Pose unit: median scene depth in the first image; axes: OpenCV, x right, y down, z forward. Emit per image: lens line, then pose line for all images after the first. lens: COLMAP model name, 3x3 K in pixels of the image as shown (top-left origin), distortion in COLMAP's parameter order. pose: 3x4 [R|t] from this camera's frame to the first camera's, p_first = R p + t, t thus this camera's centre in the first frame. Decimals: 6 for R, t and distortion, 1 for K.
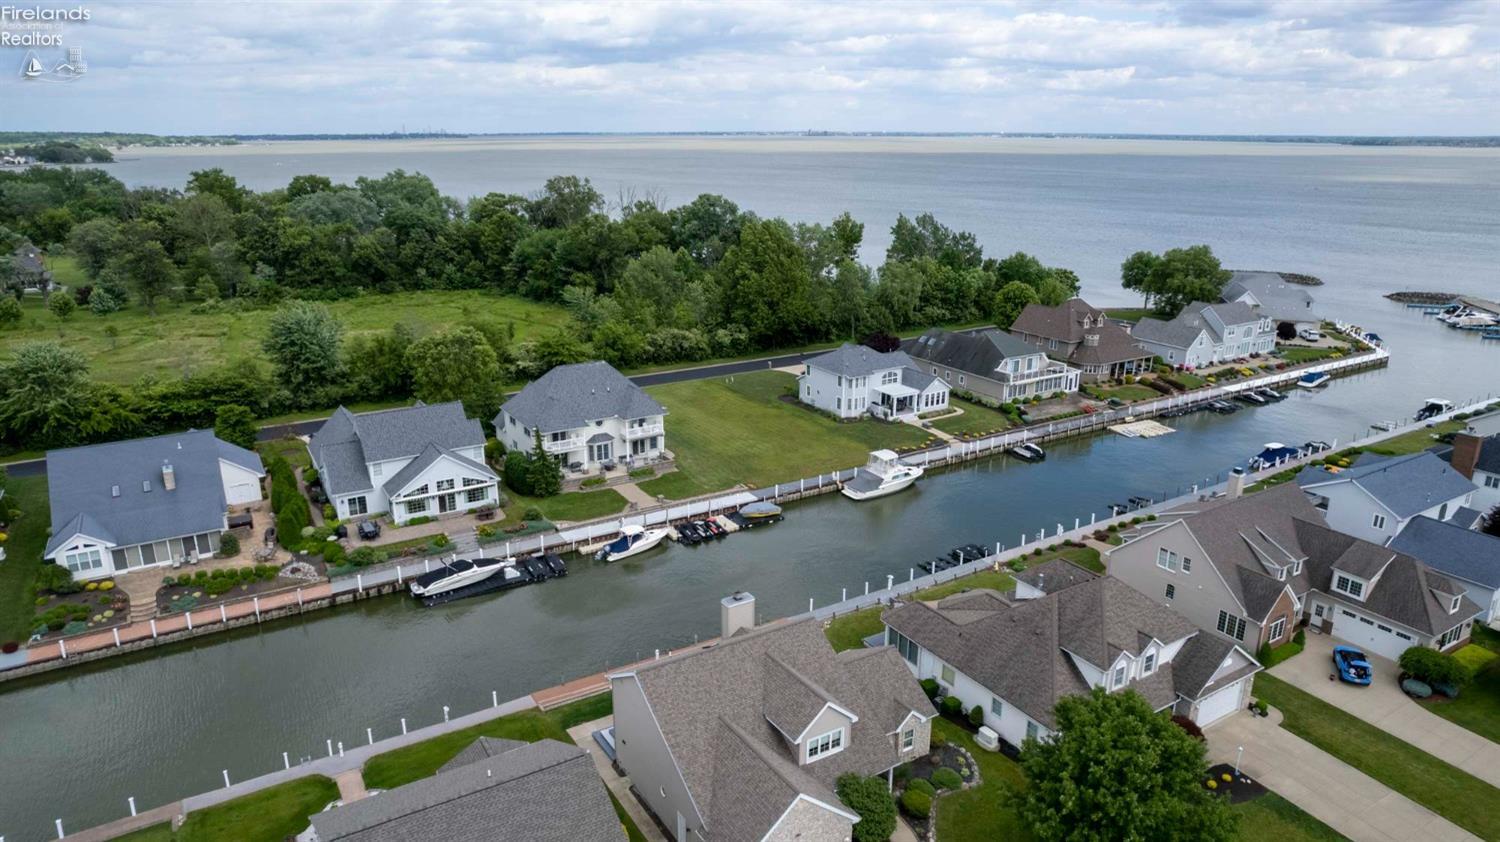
lens RADIAL K [[973.4, 0, 743.6], [0, 973.4, 396.4], [0, 0, 1]] dist [-0.072252, 0.068843]
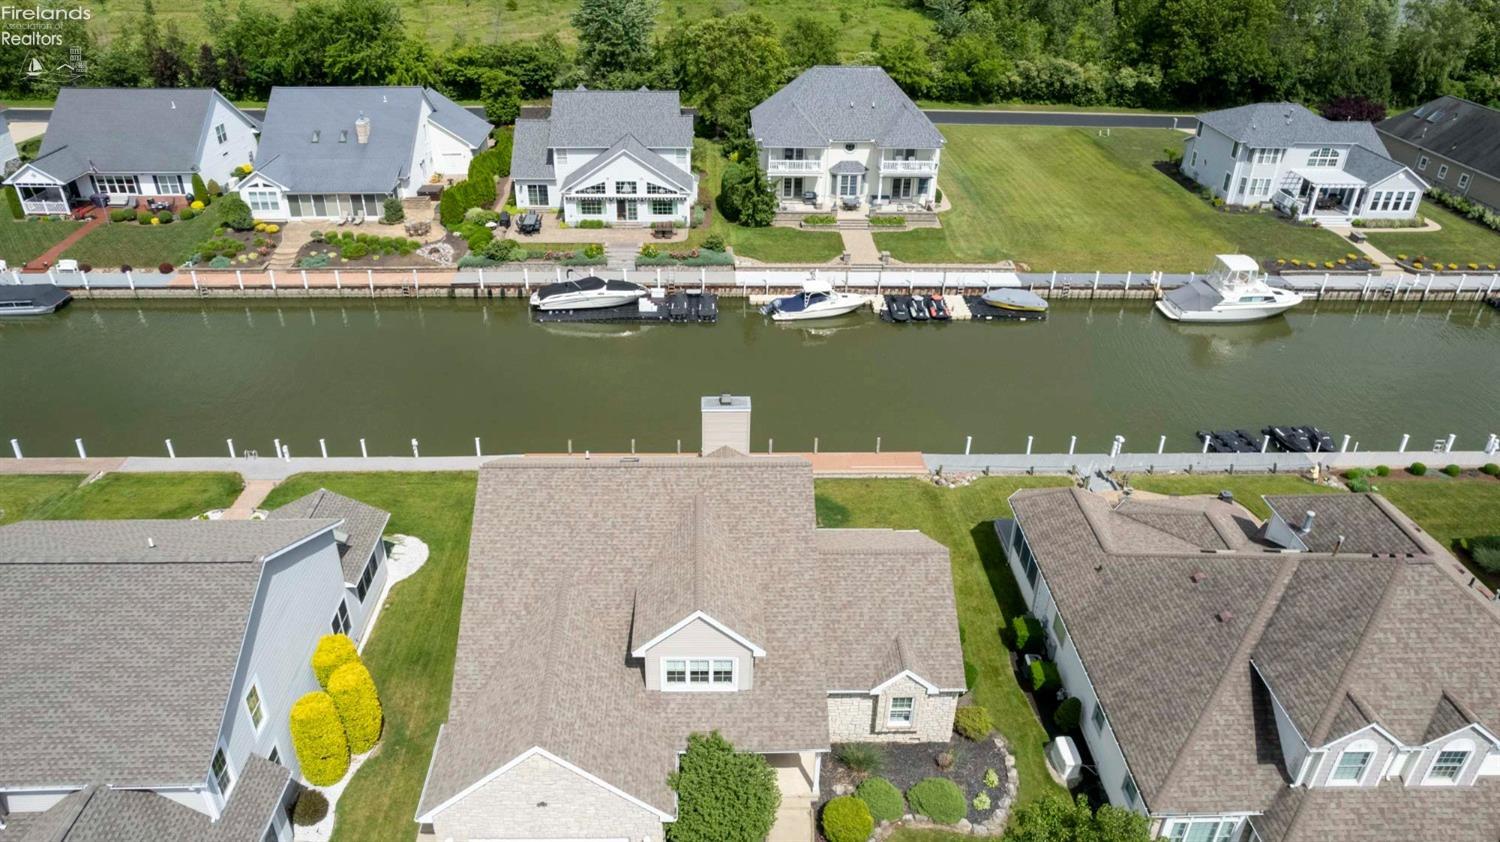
lens RADIAL K [[973.4, 0, 743.6], [0, 973.4, 396.4], [0, 0, 1]] dist [-0.072252, 0.068843]
pose [[0.863830, 0.256446, -0.433627, 0.179648], [-0.143482, 0.950332, 0.276193, 0.017329], [0.482918, -0.176367, 0.857721, 0.297095]]
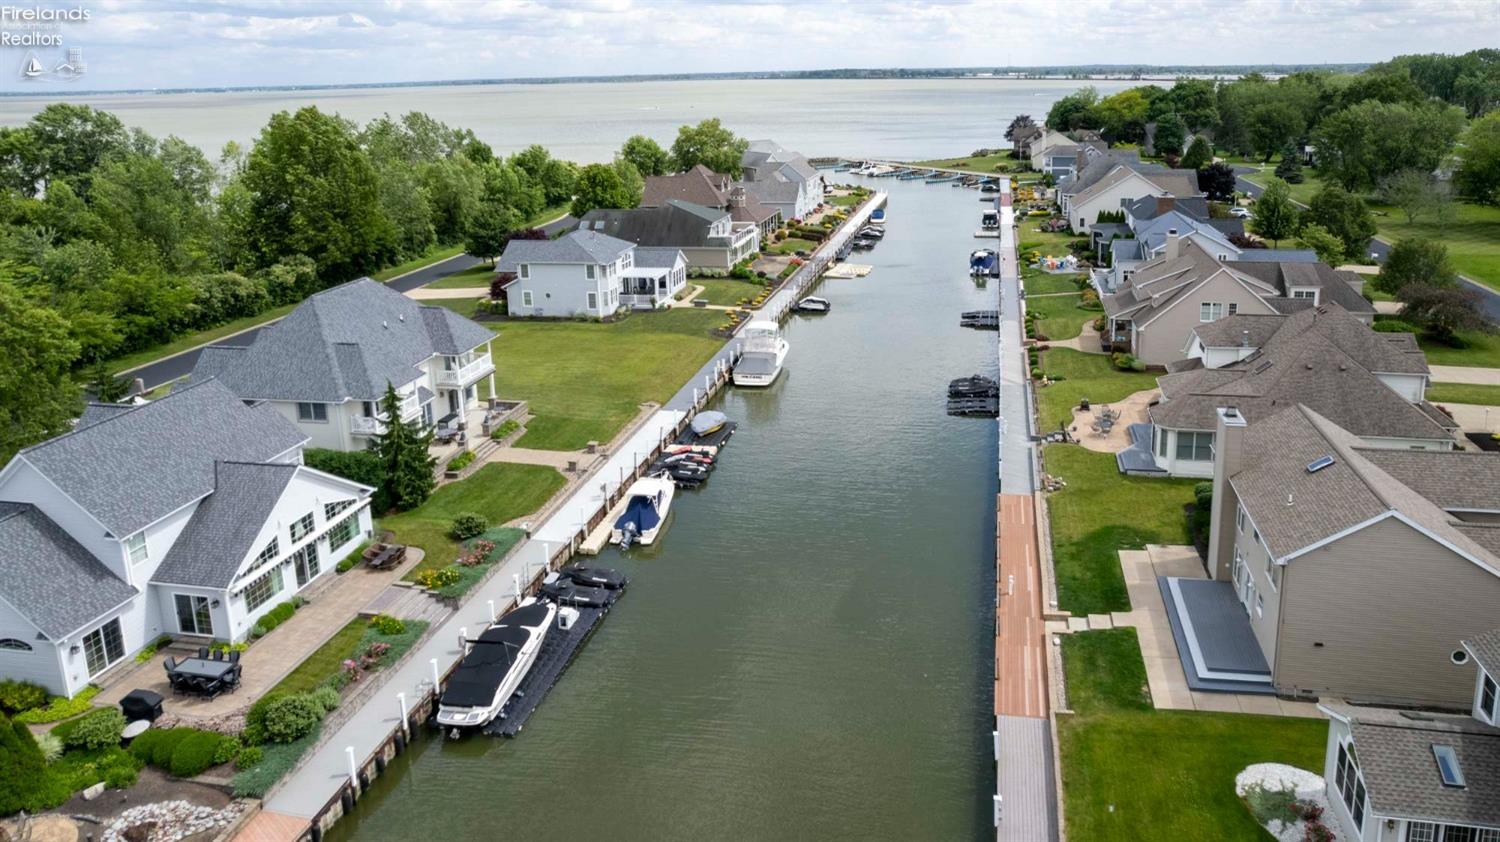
lens RADIAL K [[971.5, 0, 823.5], [0, 971.5, 272.4], [0, 0, 1]] dist [-0.072866, 0.036819]
pose [[0.663901, -0.165941, 0.729177, -0.452441], [0.217560, 0.975753, 0.023971, 0.008997], [-0.715474, 0.142725, 0.683905, 0.441487]]
